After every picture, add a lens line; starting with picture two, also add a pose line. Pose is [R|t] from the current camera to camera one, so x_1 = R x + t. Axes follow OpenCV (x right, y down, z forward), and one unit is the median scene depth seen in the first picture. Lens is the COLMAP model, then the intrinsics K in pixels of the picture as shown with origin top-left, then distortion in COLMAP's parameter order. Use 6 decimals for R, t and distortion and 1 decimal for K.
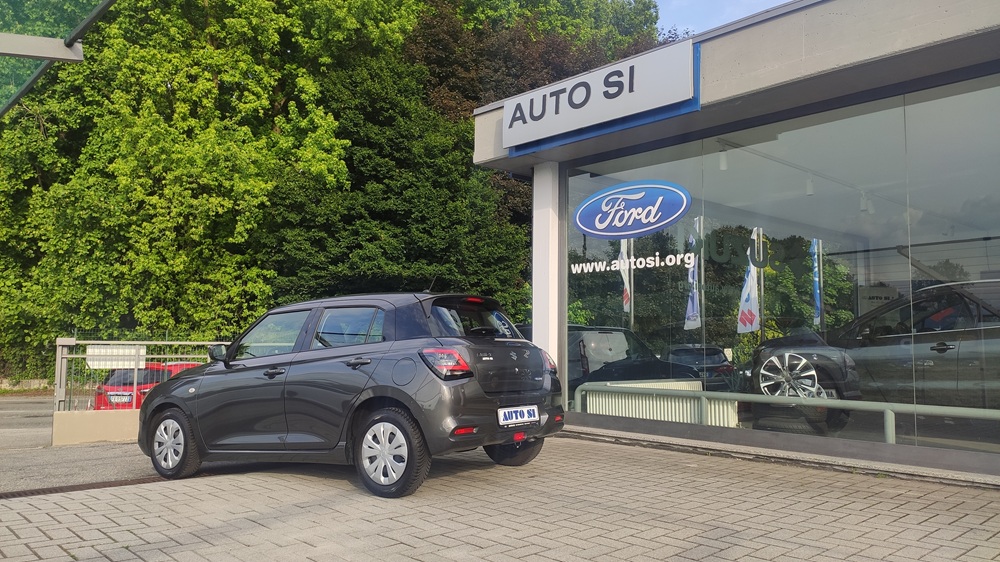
lens RADIAL K [[740.2, 0, 500.0], [0, 740.2, 281.0], [0, 0, 1]] dist [0.090595, -0.115017]
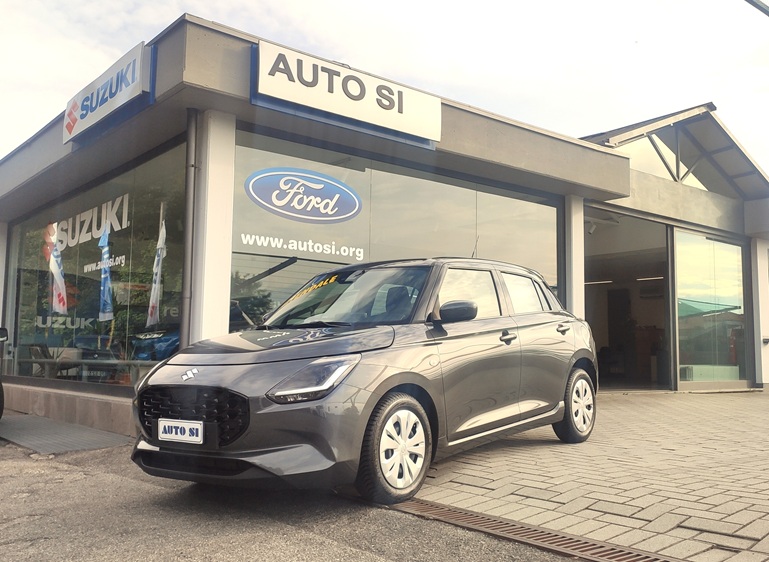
lens RADIAL K [[748.4, 0, 409.1], [0, 748.4, 282.3], [0, 0, 1]] dist [0.011259, 0.003018]
pose [[0.038172, 0.090067, 0.995204, -0.889336], [-0.091495, 0.992061, -0.086273, 0.107798], [-0.995074, -0.087763, 0.046109, 0.803864]]
